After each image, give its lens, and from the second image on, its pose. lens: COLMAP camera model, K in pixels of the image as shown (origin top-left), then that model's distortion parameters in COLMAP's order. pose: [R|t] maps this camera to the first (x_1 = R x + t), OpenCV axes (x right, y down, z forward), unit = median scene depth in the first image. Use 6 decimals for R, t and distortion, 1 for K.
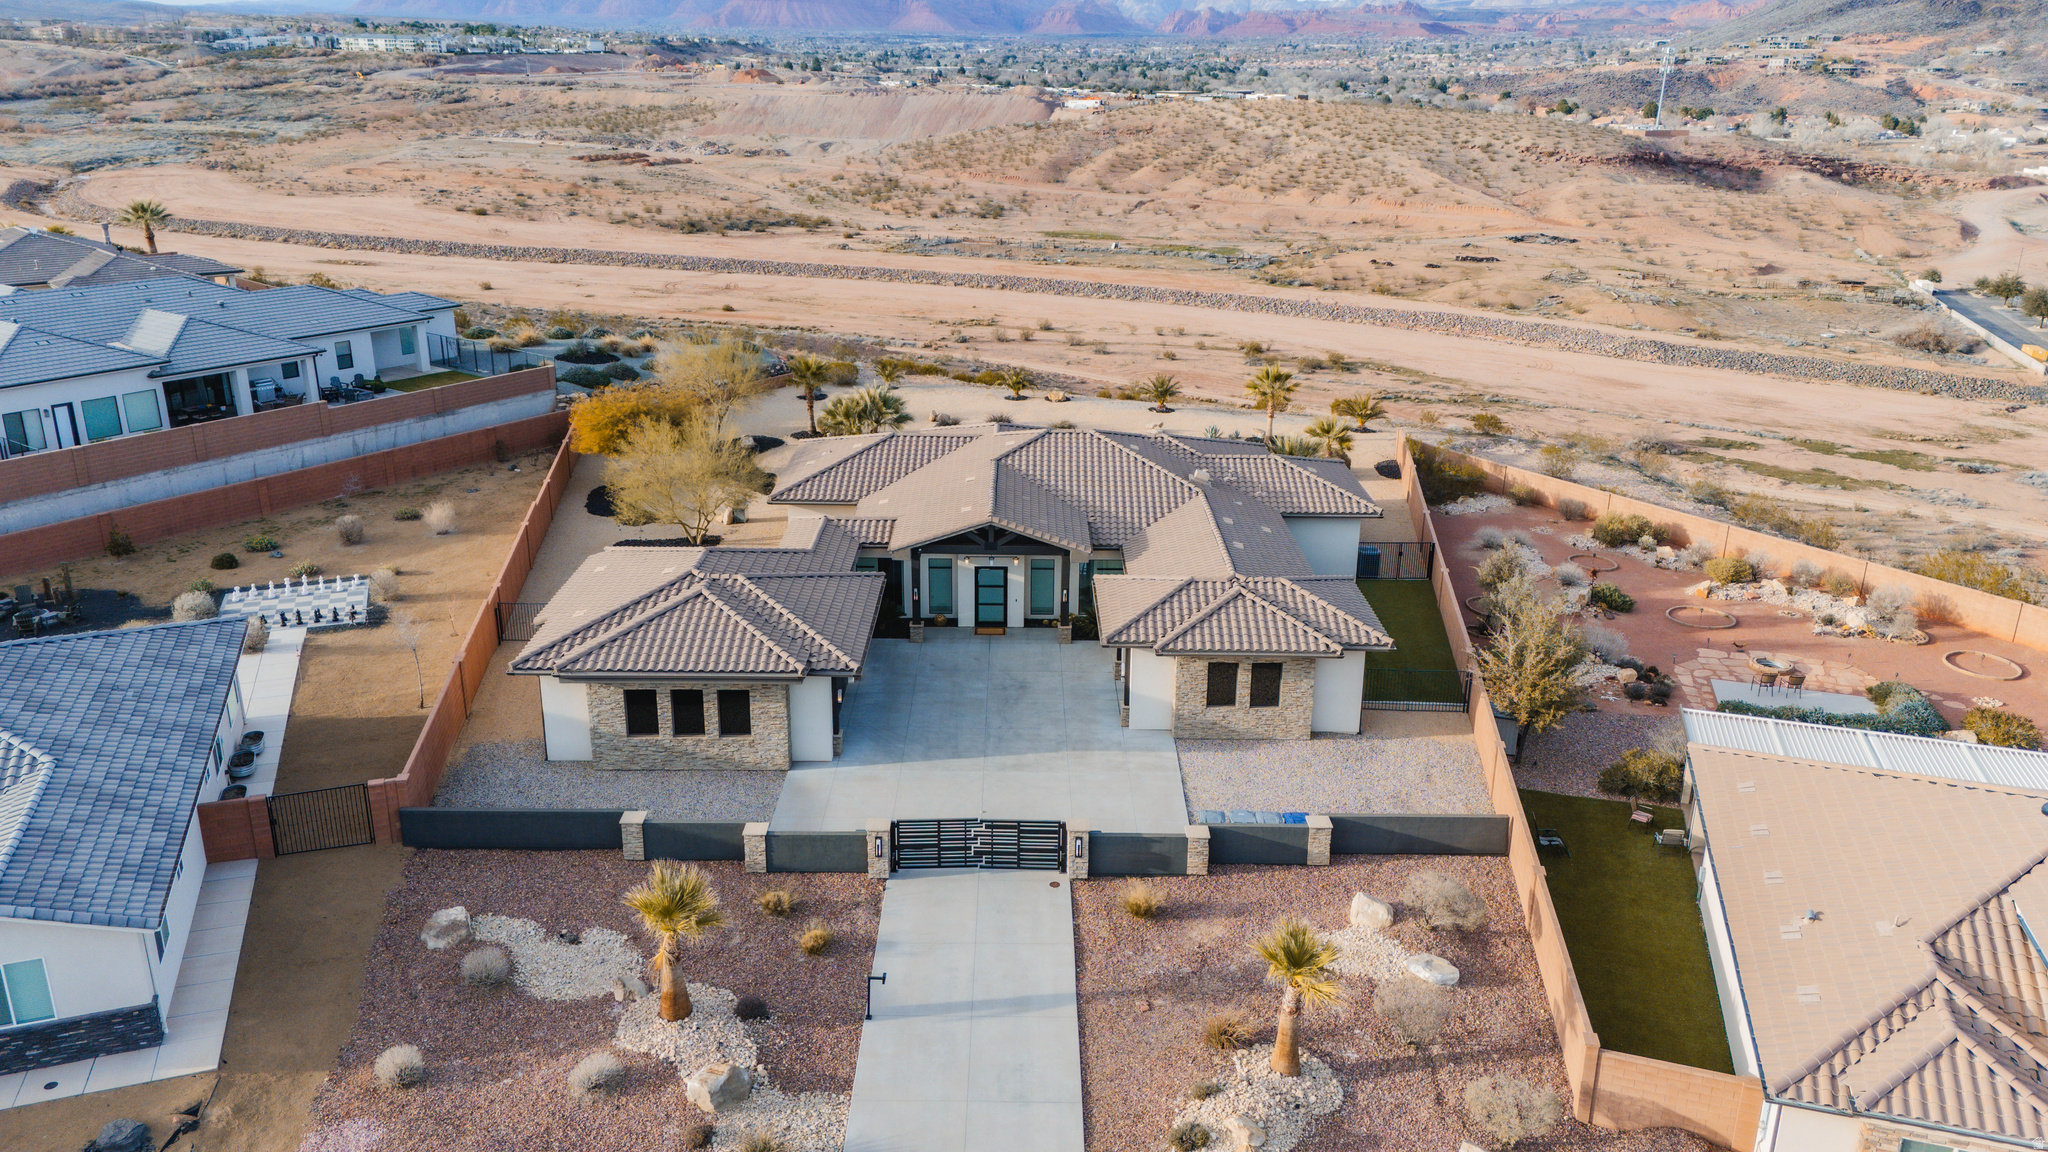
lens RADIAL K [[1507.0, 0, 1023.4], [0, 1507.0, 578.3], [0, 0, 1]] dist [0.078335, -0.067854]
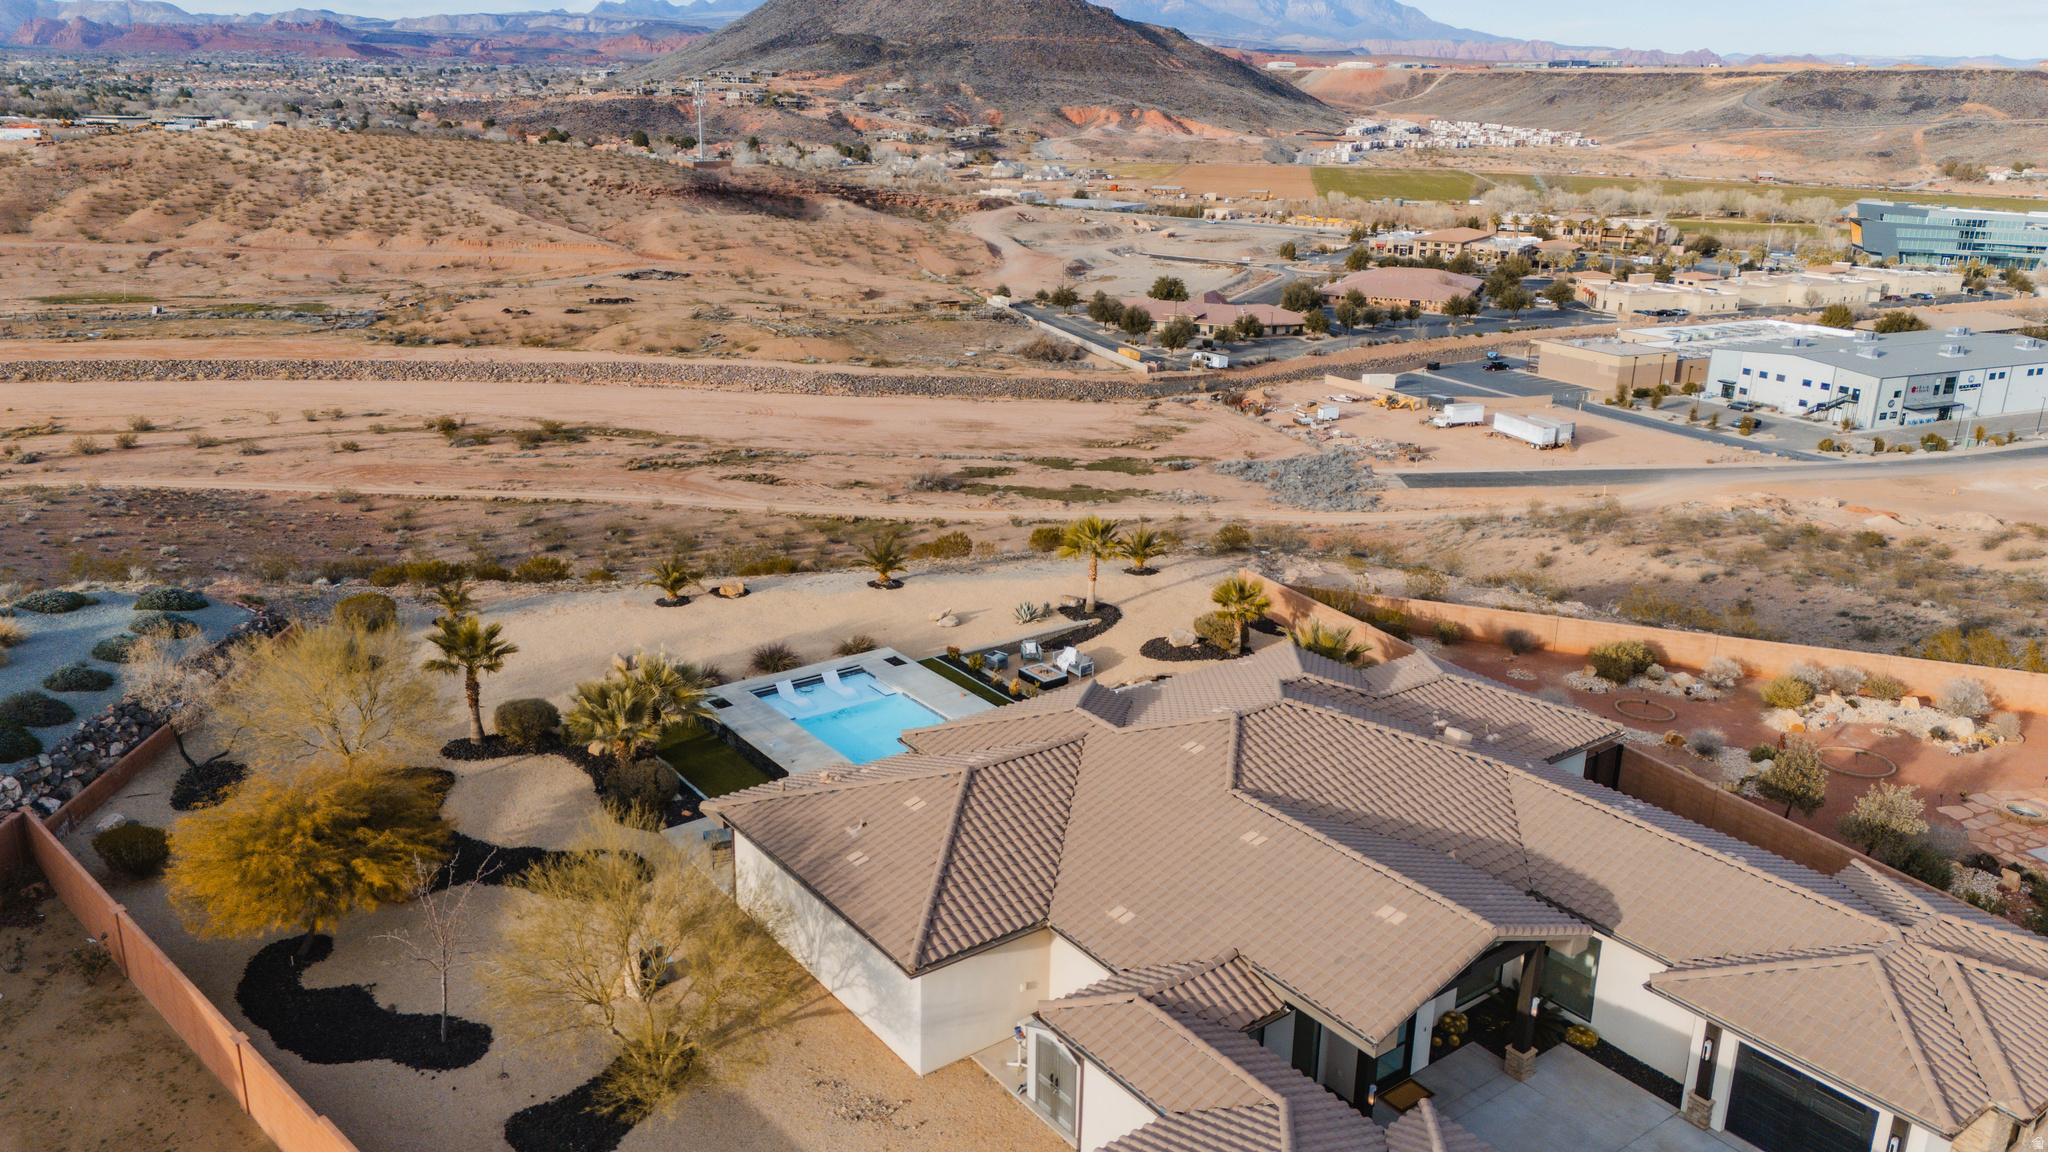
lens RADIAL K [[1503.6, 0, 1024.0], [0, 1503.6, 576.0], [0, 0, 1]] dist [0.068320, -0.055269]
pose [[0.799640, -0.178387, 0.573371, -0.059515], [0.187148, 0.981332, 0.044310, -0.029158], [-0.570571, 0.071873, 0.818097, 0.075967]]
